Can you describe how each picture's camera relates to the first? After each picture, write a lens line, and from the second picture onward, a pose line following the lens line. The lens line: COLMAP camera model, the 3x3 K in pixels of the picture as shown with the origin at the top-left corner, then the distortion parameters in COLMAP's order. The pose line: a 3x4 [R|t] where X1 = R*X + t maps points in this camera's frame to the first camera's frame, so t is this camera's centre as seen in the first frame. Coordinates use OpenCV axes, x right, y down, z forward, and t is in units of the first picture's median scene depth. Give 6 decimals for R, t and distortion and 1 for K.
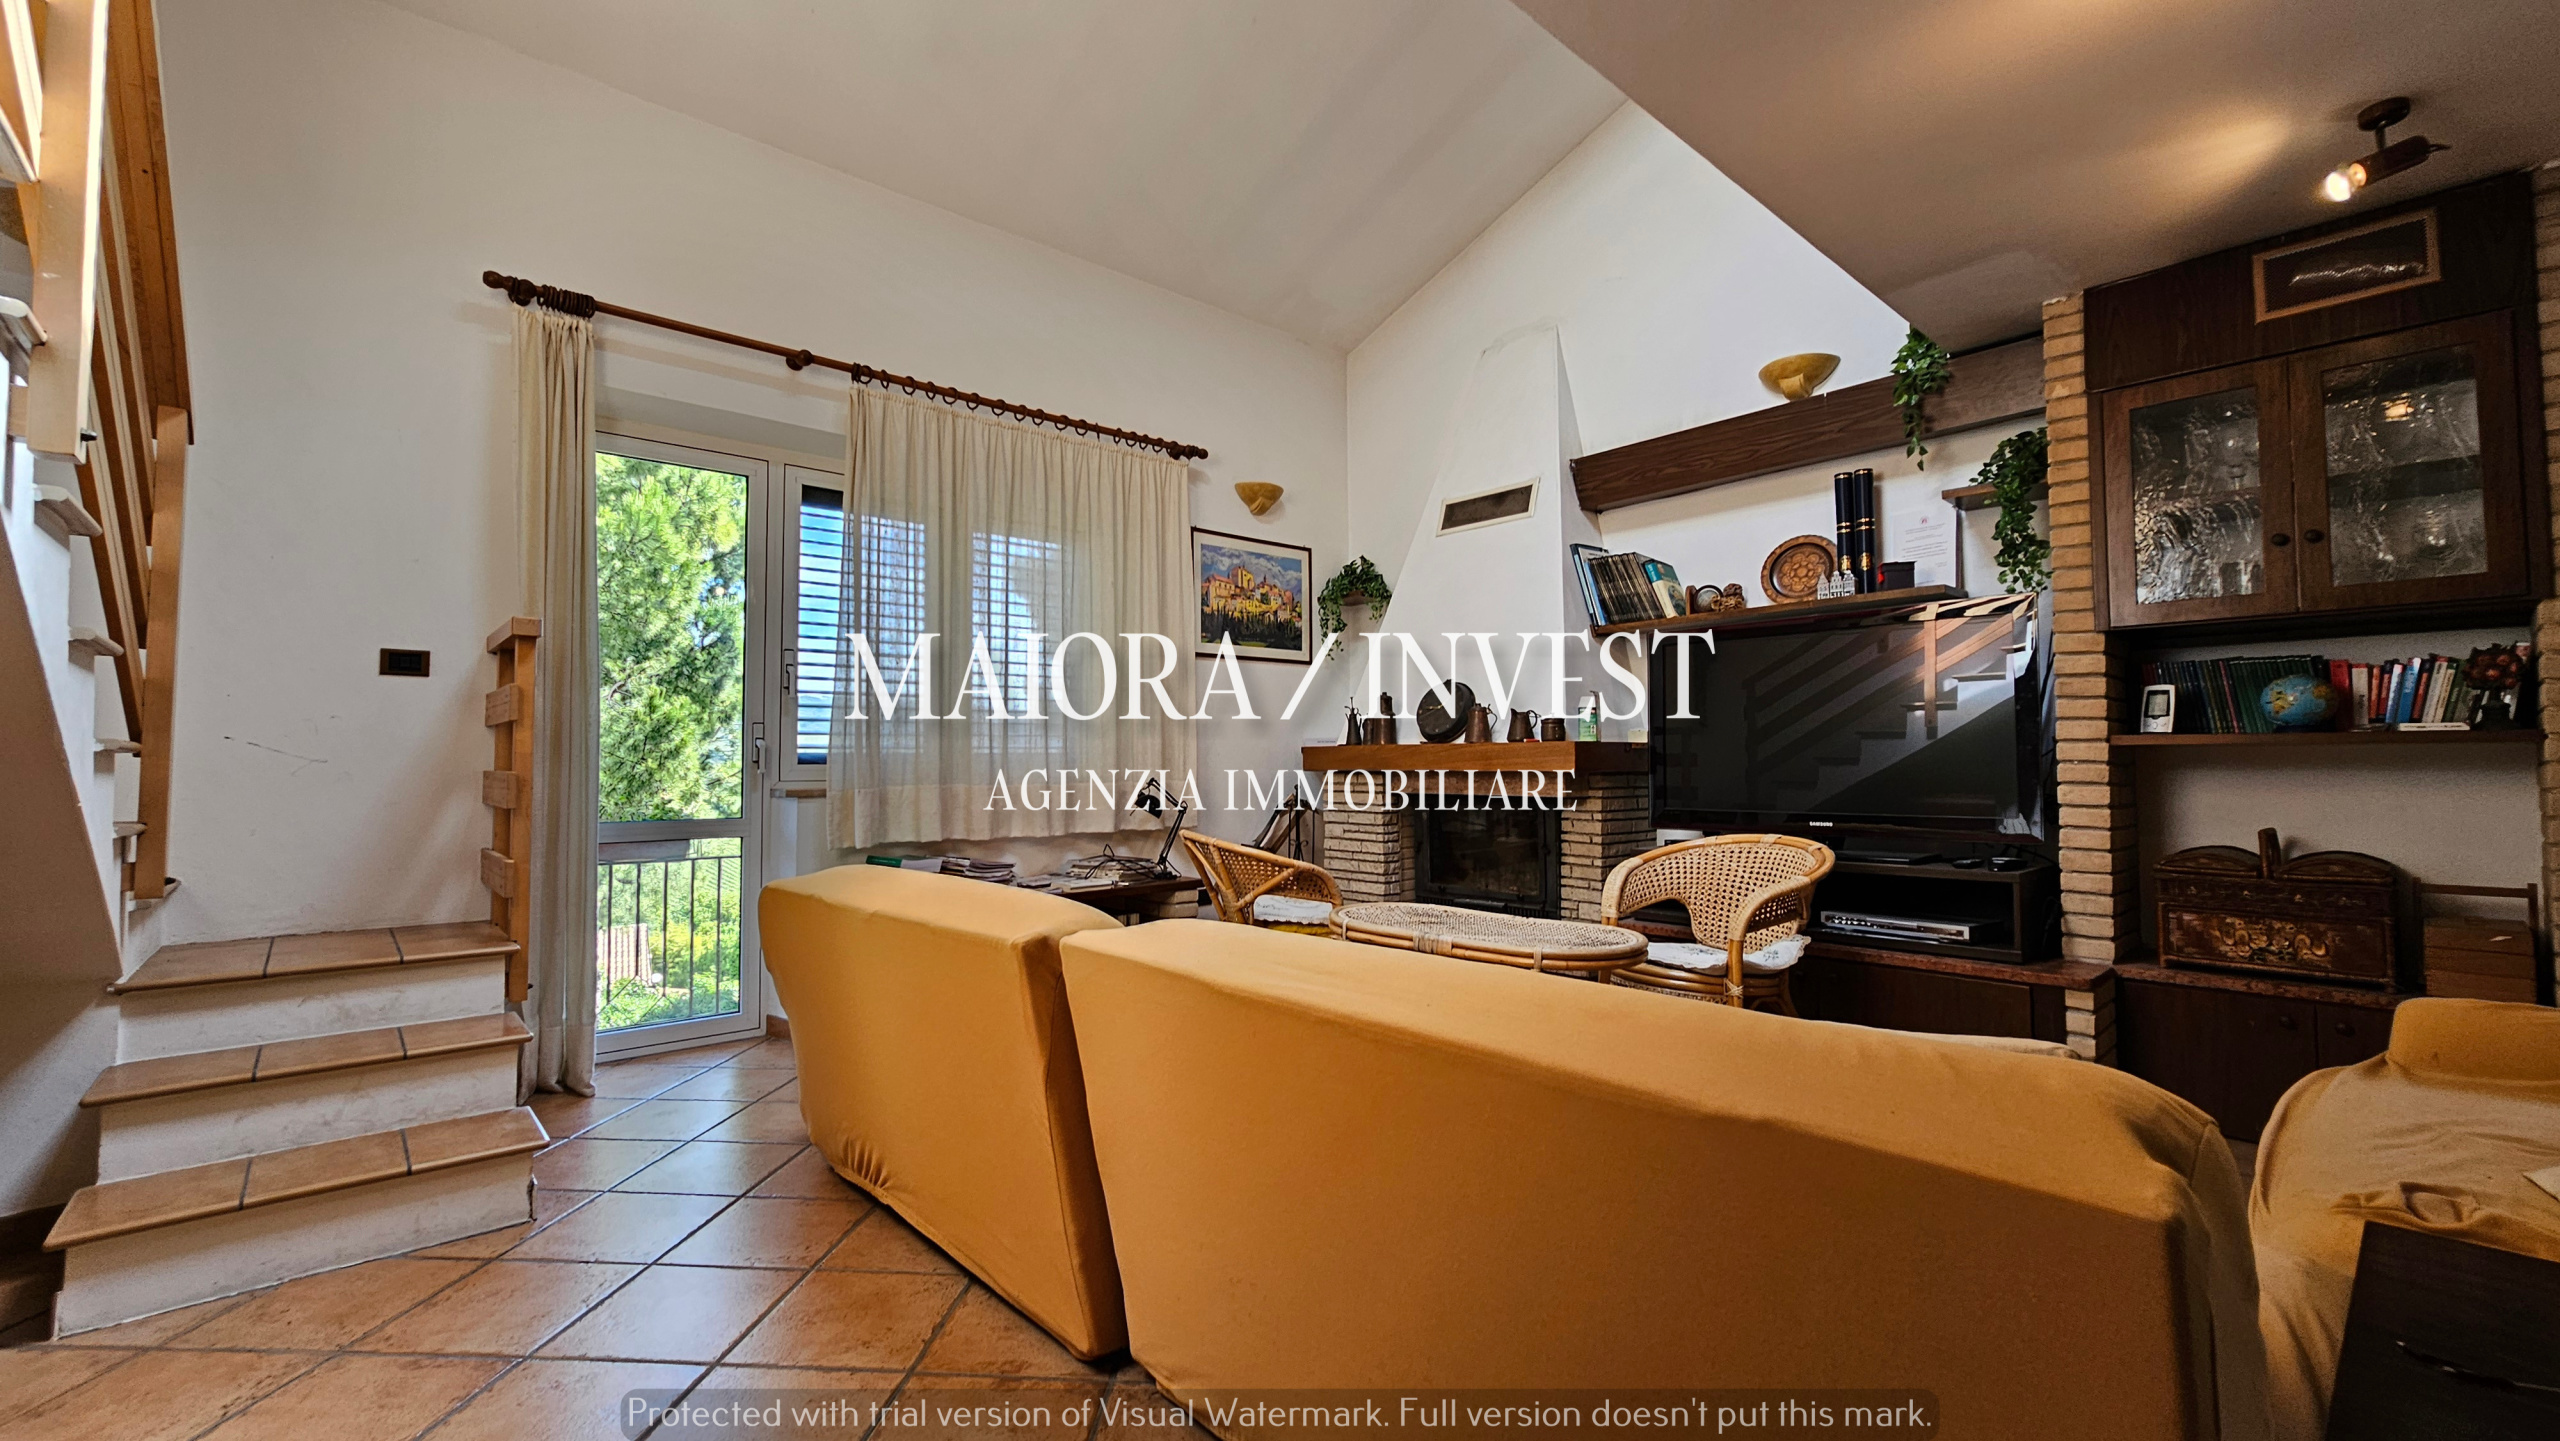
lens RADIAL K [[1053.0, 0, 1245.2], [0, 1053.0, 732.1], [0, 0, 1]] dist [0.000291, 0.003944]
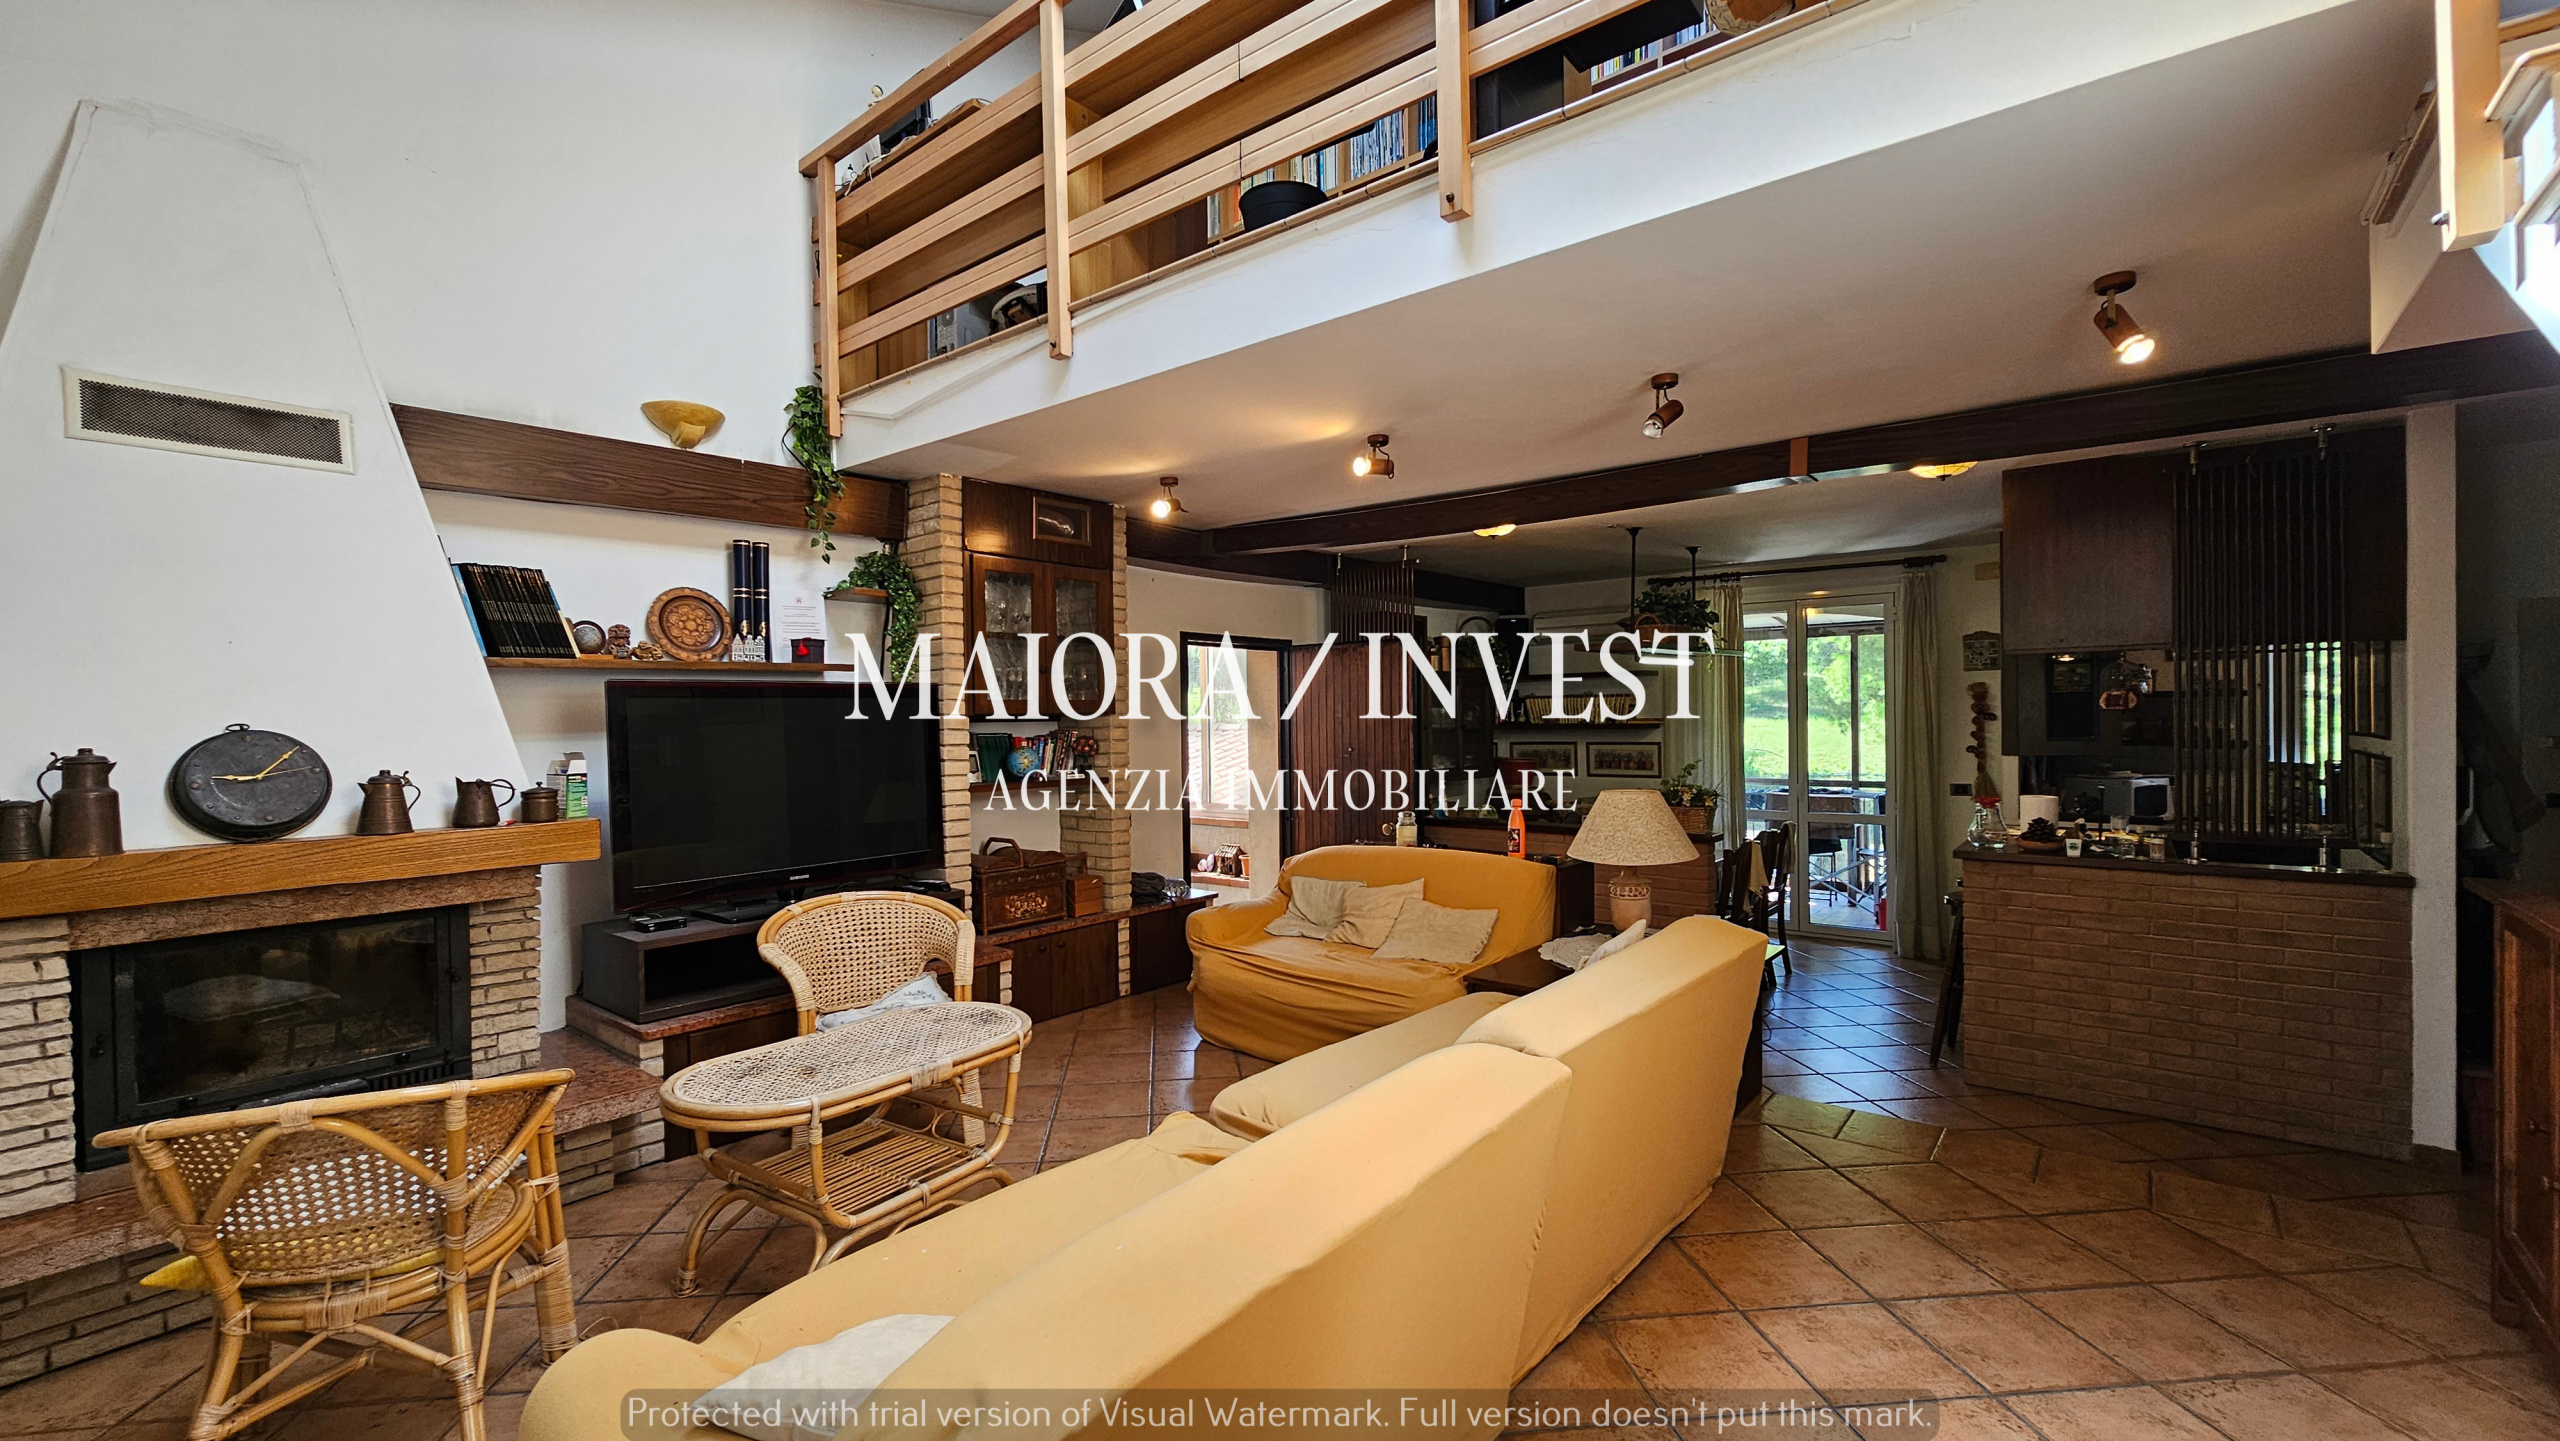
lens RADIAL K [[1053.0, 0, 1262.0], [0, 1053.0, 727.1], [0, 0, 1]] dist [0.000291, 0.003944]
pose [[-0.158625, -0.005611, 0.987323, -0.501705], [-0.013915, 0.999897, 0.003447, -0.064915], [-0.987241, -0.013191, -0.158687, 0.598891]]
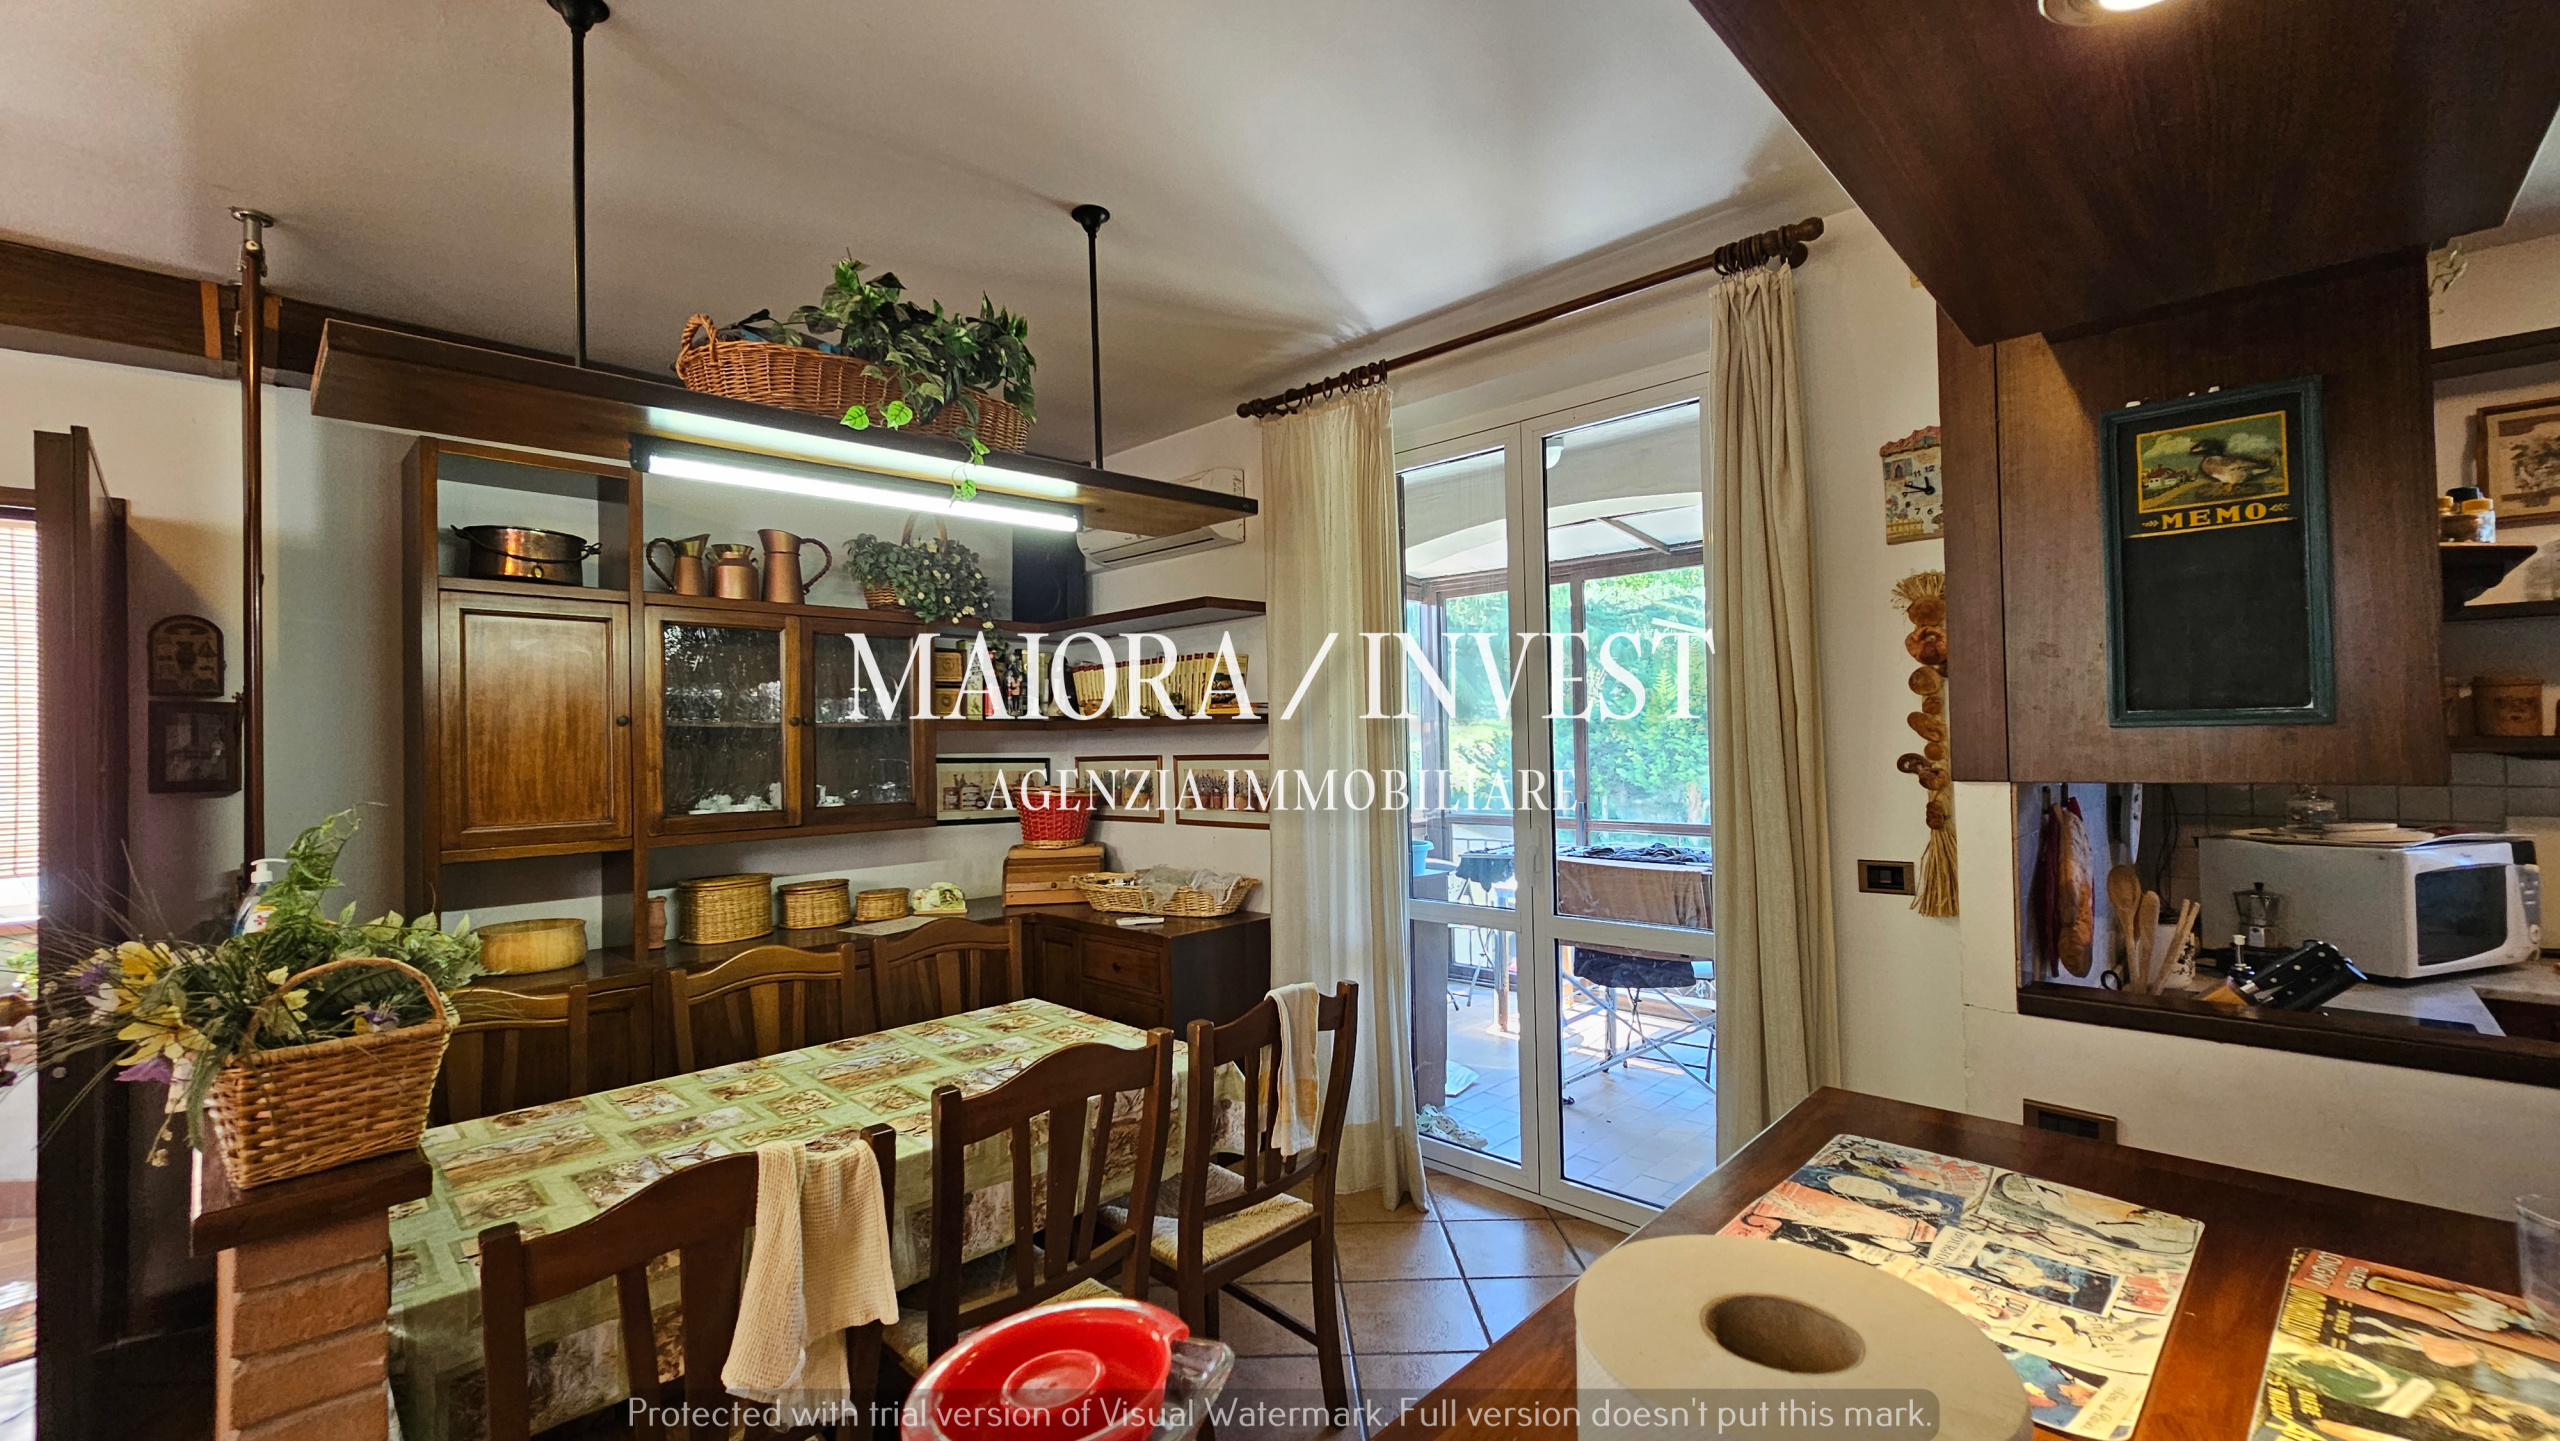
lens RADIAL K [[1053.0, 0, 1270.7], [0, 1053.0, 728.7], [0, 0, 1]] dist [0.000291, 0.003944]
pose [[-0.086564, 0.016703, 0.996106, 0.391134], [-0.005448, 0.999837, -0.017239, -0.047602], [-0.996231, -0.006919, -0.086459, -0.345441]]
